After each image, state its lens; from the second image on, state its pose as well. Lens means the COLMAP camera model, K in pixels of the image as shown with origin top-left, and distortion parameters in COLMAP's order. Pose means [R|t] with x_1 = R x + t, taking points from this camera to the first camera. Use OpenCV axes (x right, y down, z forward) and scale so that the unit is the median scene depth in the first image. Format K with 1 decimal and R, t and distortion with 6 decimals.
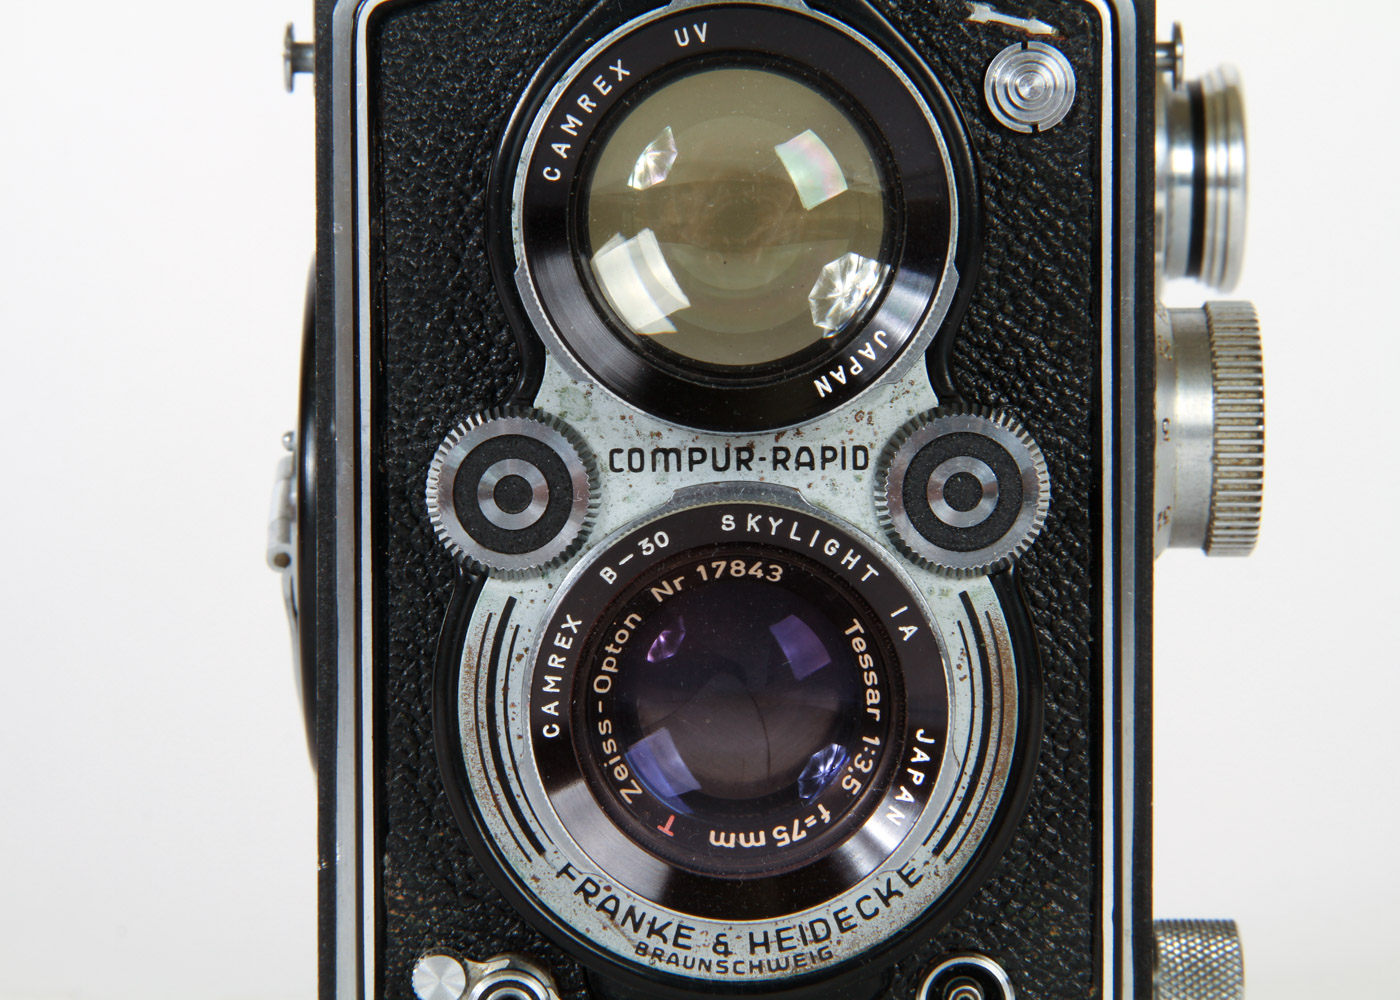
lens RADIAL K [[5368.4, 0, 703.8], [0, 5368.4, 490.8], [0, 0, 1]] dist [0.214896, 0.000000]
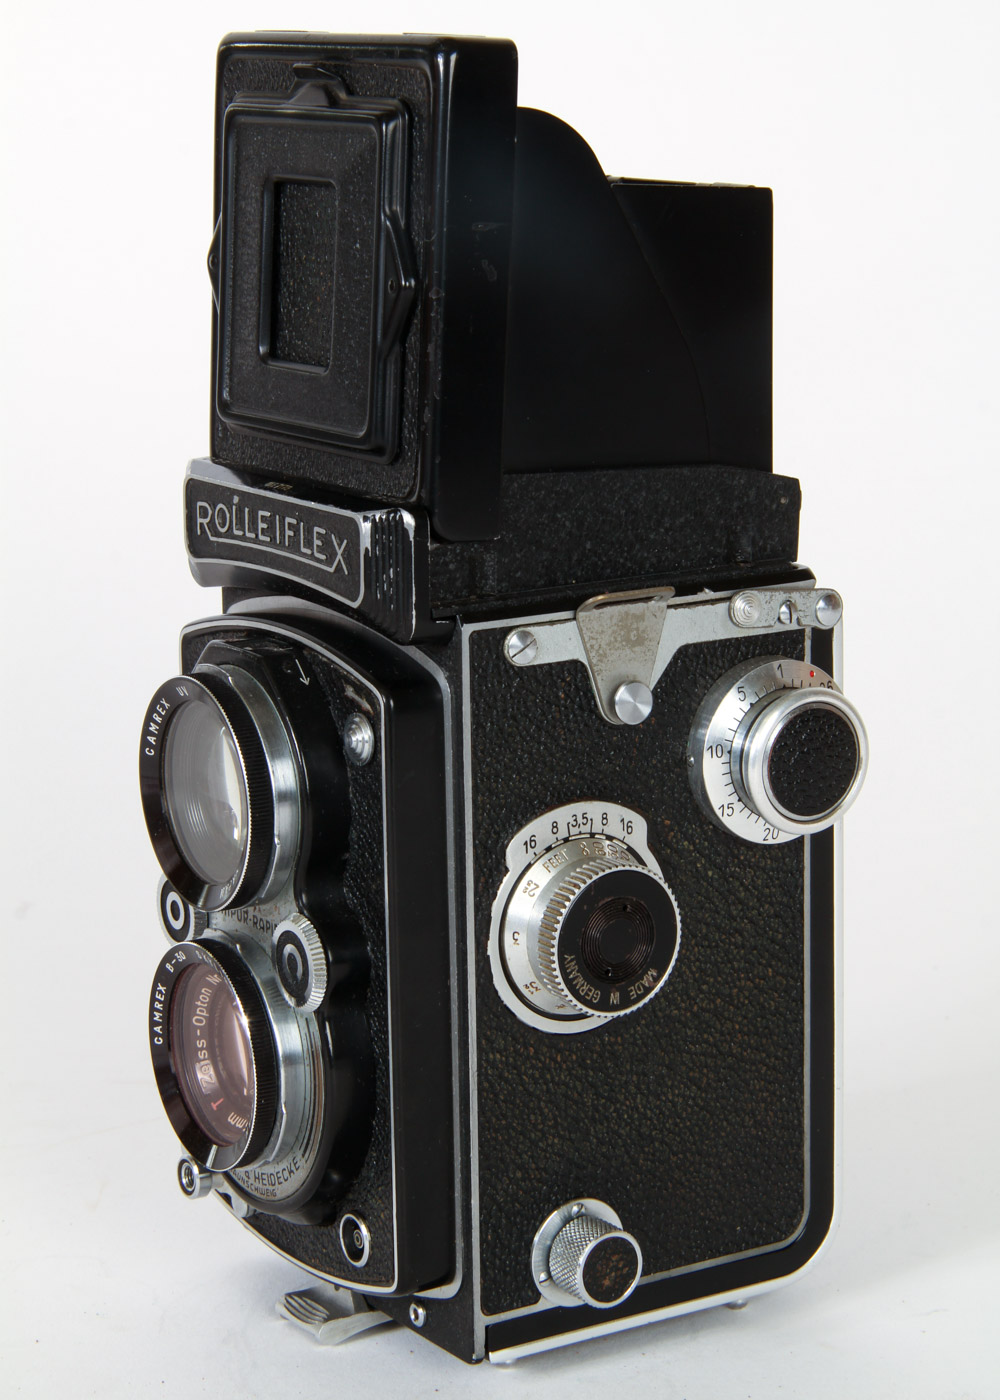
lens RADIAL K [[3482.4, 0, 495.6], [0, 3482.4, 715.3], [0, 0, 1]] dist [0.213036, 0.000000]
pose [[0.540230, 0.168190, -0.824538, 1.003991], [-0.033824, 0.983372, 0.178428, -0.283659], [0.840837, -0.068503, 0.536936, 0.442639]]
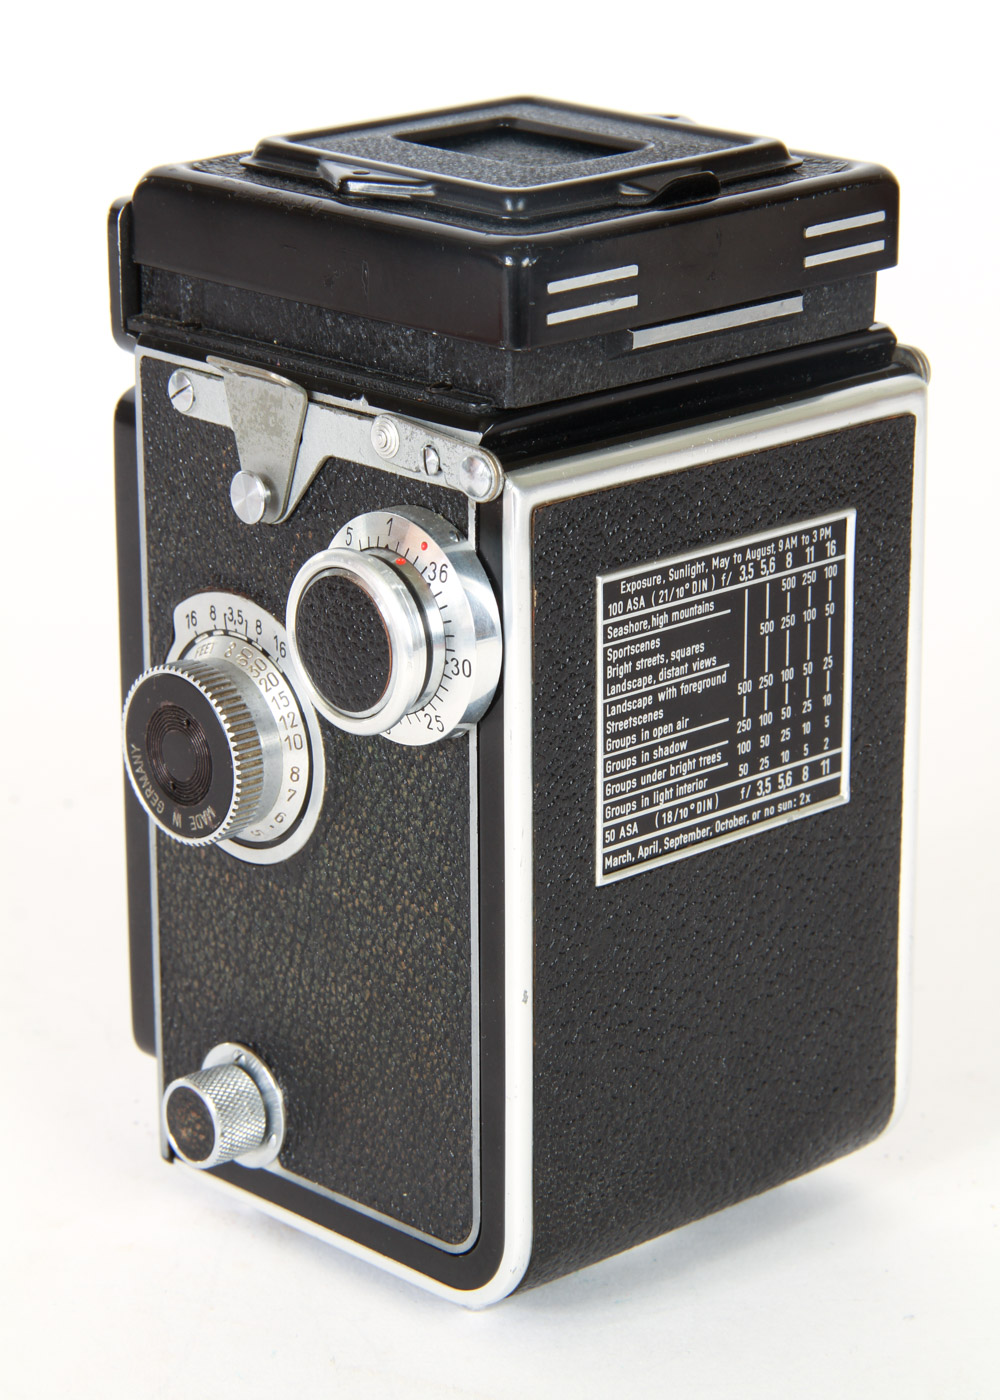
lens RADIAL K [[4075.3, 0, 504.3], [0, 4075.3, 712.6], [0, 0, 1]] dist [0.223476, 0.000000]
pose [[-0.722356, 0.216404, -0.656788, 0.781543], [-0.036266, 0.936611, 0.348488, -0.419451], [0.690570, 0.275552, -0.668719, 1.887247]]
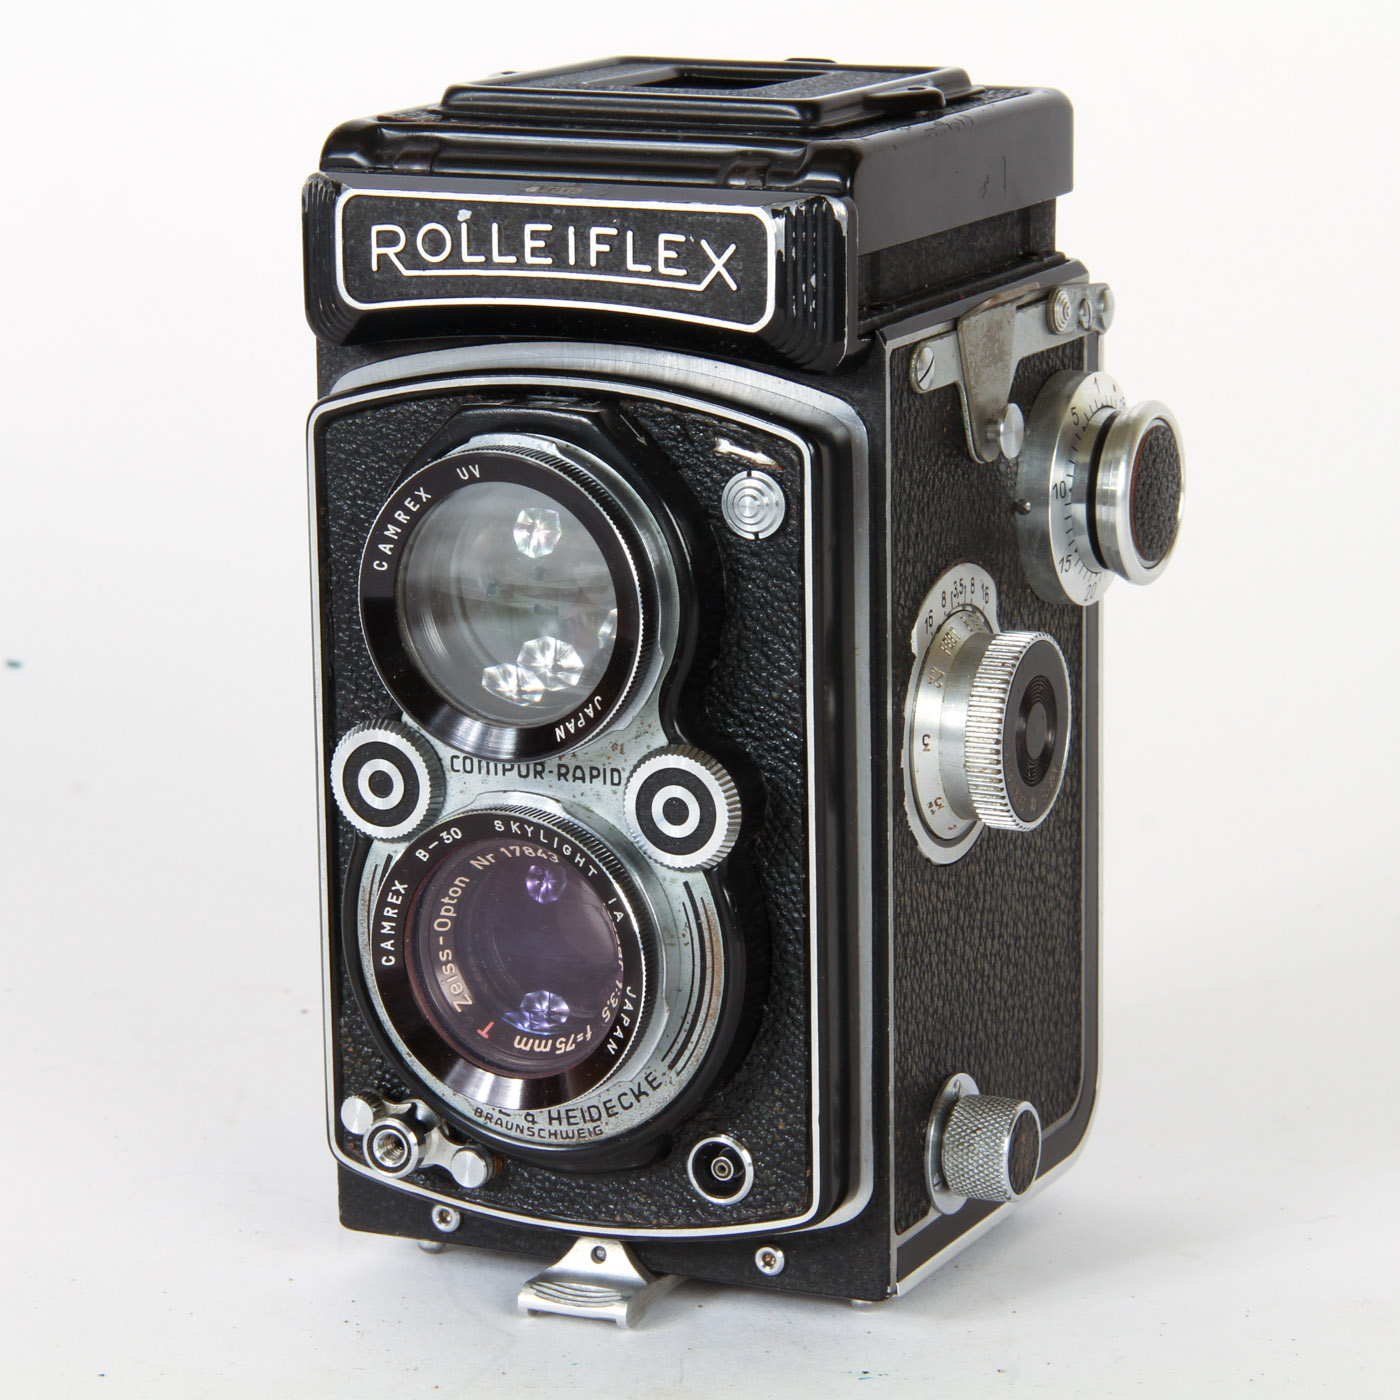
lens RADIAL K [[5316.1, 0, 706.1], [0, 5316.1, 711.2], [0, 0, 1]] dist [0.185344, 0.000000]
pose [[0.906817, 0.079554, -0.413950, 0.596544], [-0.013300, 0.986940, 0.160537, -0.235328], [0.421315, -0.140072, 0.896032, -0.180843]]
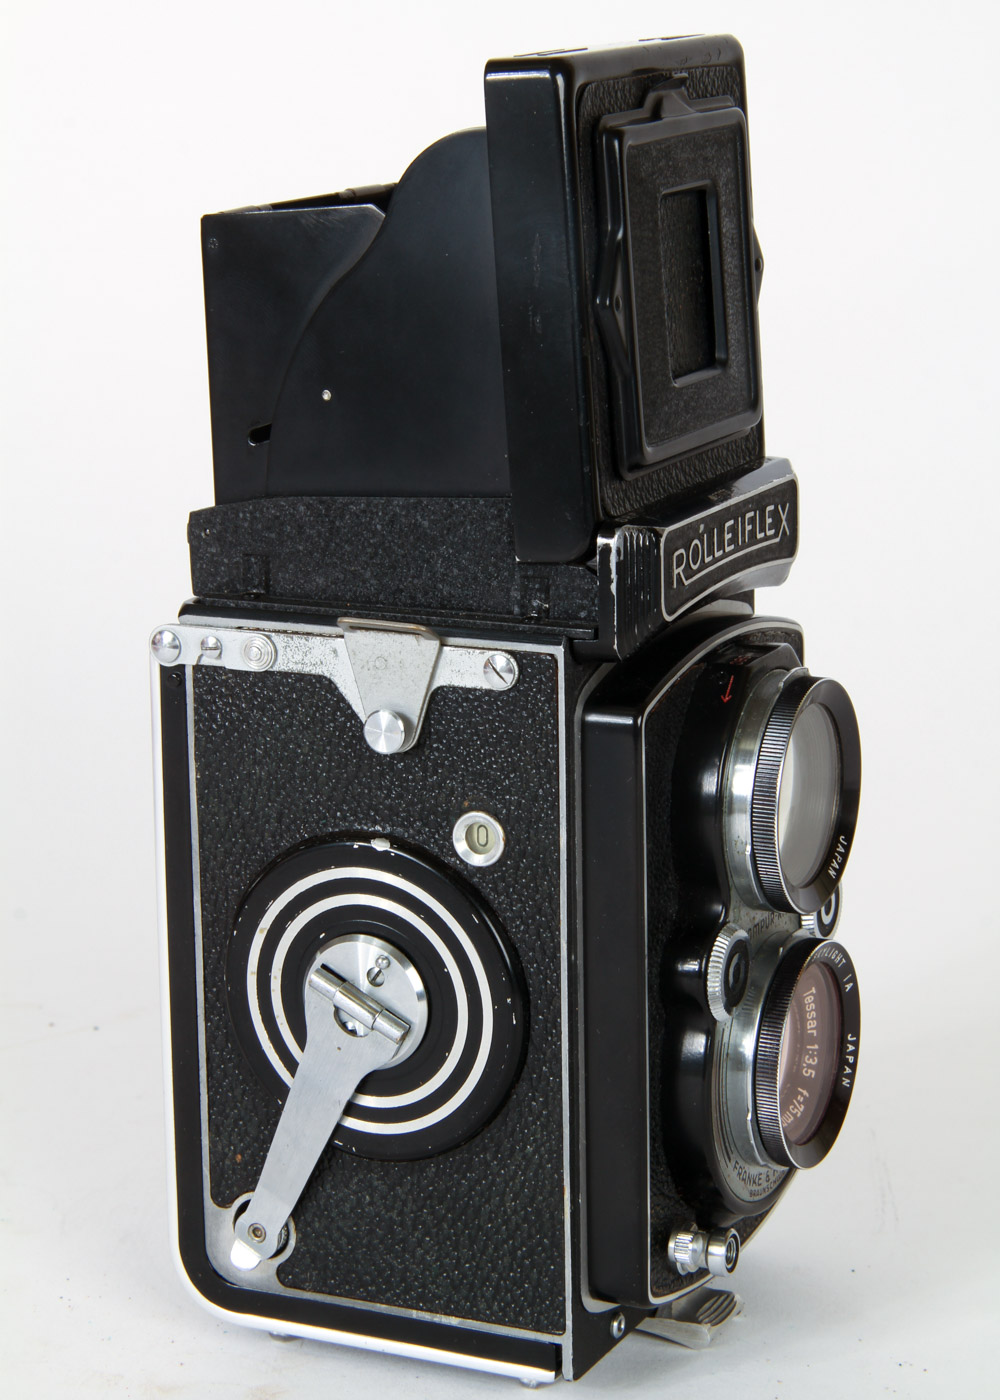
lens RADIAL K [[3482.4, 0, 500.5], [0, 3482.4, 701.8], [0, 0, 1]] dist [0.213036, 0.000000]
pose [[0.433115, -0.210202, 0.876485, -1.047258], [0.074617, 0.977450, 0.197544, -0.316307], [-0.898245, -0.020158, 0.439033, 0.563275]]
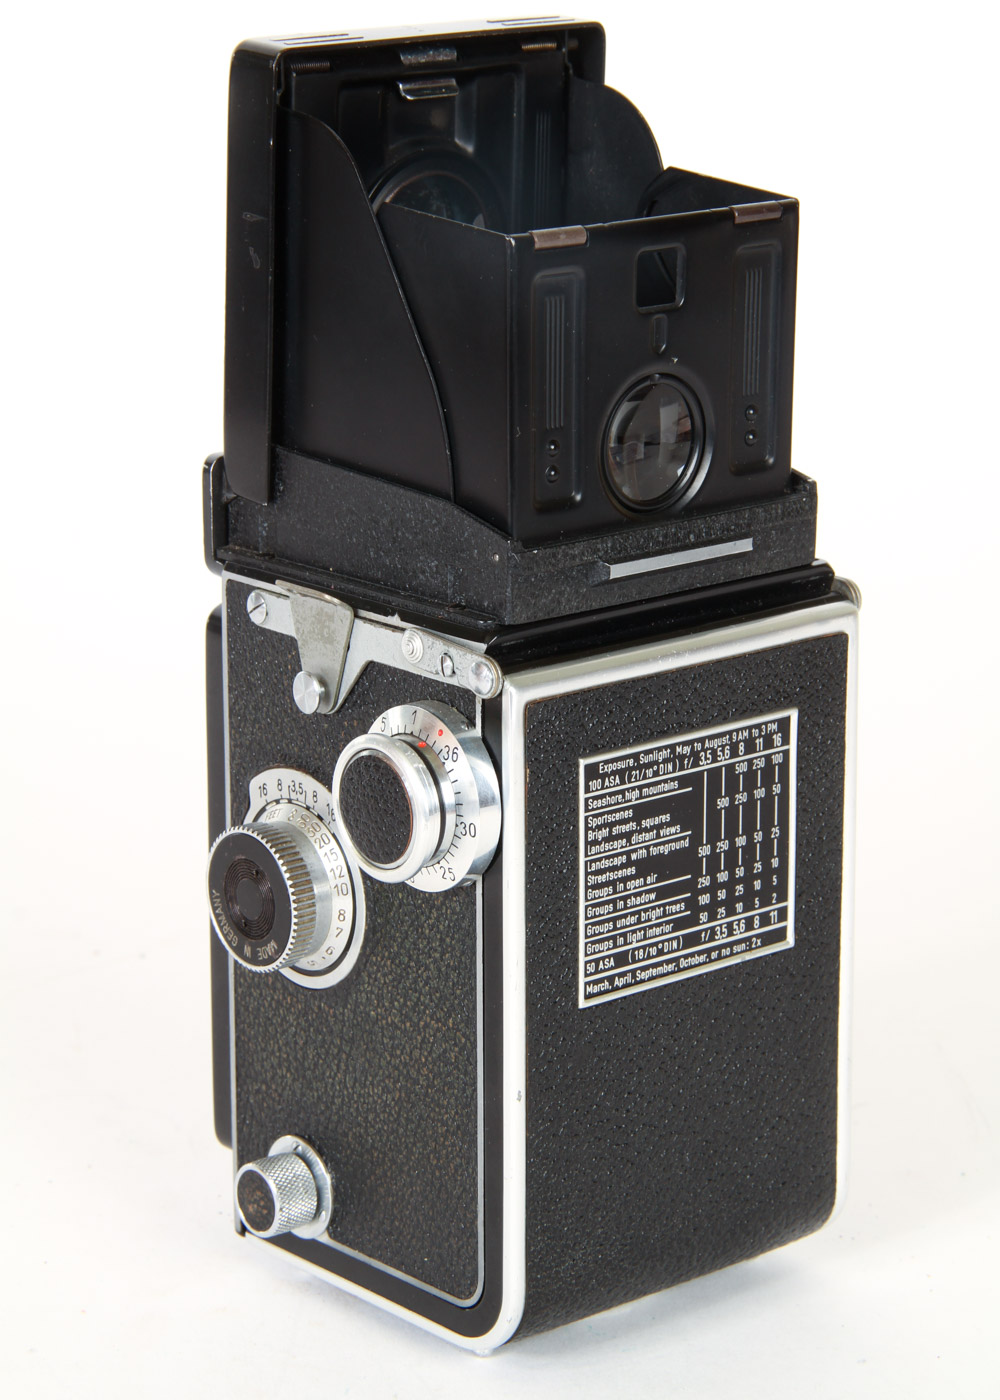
lens RADIAL K [[3932.0, 0, 504.1], [0, 3932.0, 699.7], [0, 0, 1]] dist [0.257570, 0.000000]
pose [[-0.752200, 0.172159, -0.636047, 0.892027], [-0.036027, 0.953077, 0.300576, -0.487609], [0.657949, 0.249009, -0.710702, 2.077160]]
